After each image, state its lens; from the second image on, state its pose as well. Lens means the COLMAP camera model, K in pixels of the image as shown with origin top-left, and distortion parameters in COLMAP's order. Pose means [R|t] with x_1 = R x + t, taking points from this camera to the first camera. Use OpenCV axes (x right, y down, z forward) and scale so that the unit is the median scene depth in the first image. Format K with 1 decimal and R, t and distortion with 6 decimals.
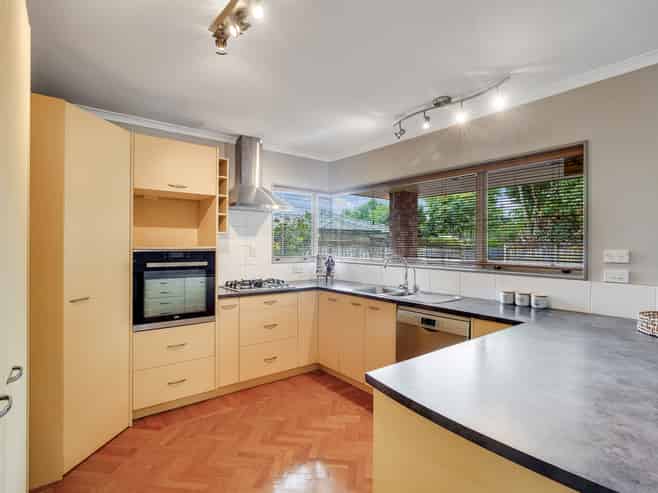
lens RADIAL K [[345.9, 0, 332.9], [0, 345.9, 244.3], [0, 0, 1]] dist [0.000835, 0.000166]
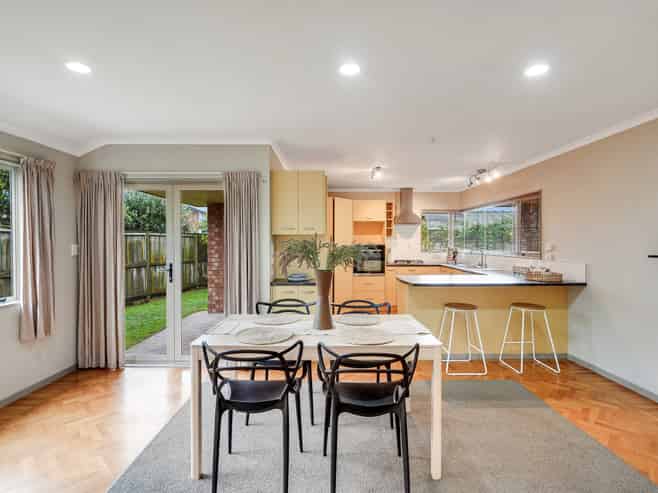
lens RADIAL K [[349.4, 0, 329.0], [0, 349.4, 246.5], [0, 0, 1]] dist [0.001930, 0.000143]
pose [[0.792142, 0.004577, -0.610320, 0.787783], [0.002971, 0.999931, 0.011355, 0.001362], [0.610330, -0.010807, 0.792073, -1.069450]]
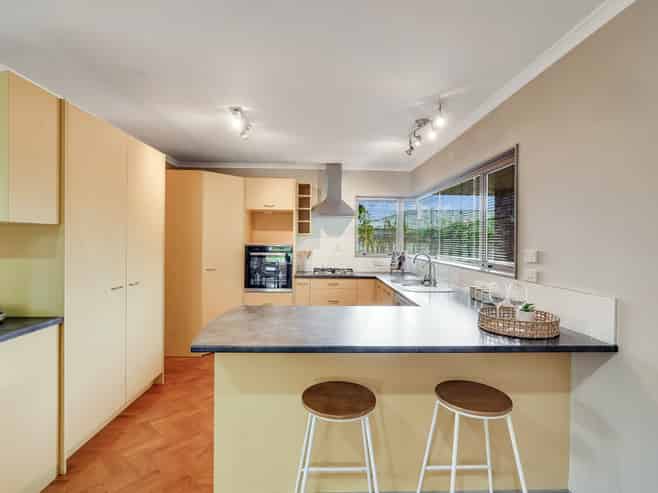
lens RADIAL K [[345.9, 0, 332.9], [0, 345.9, 244.3], [0, 0, 1]] dist [0.000835, 0.000166]
pose [[0.808526, 0.010014, -0.588375, 0.709291], [-0.006312, 0.999945, 0.008345, -0.003968], [0.588427, -0.003033, 0.808545, -0.133761]]
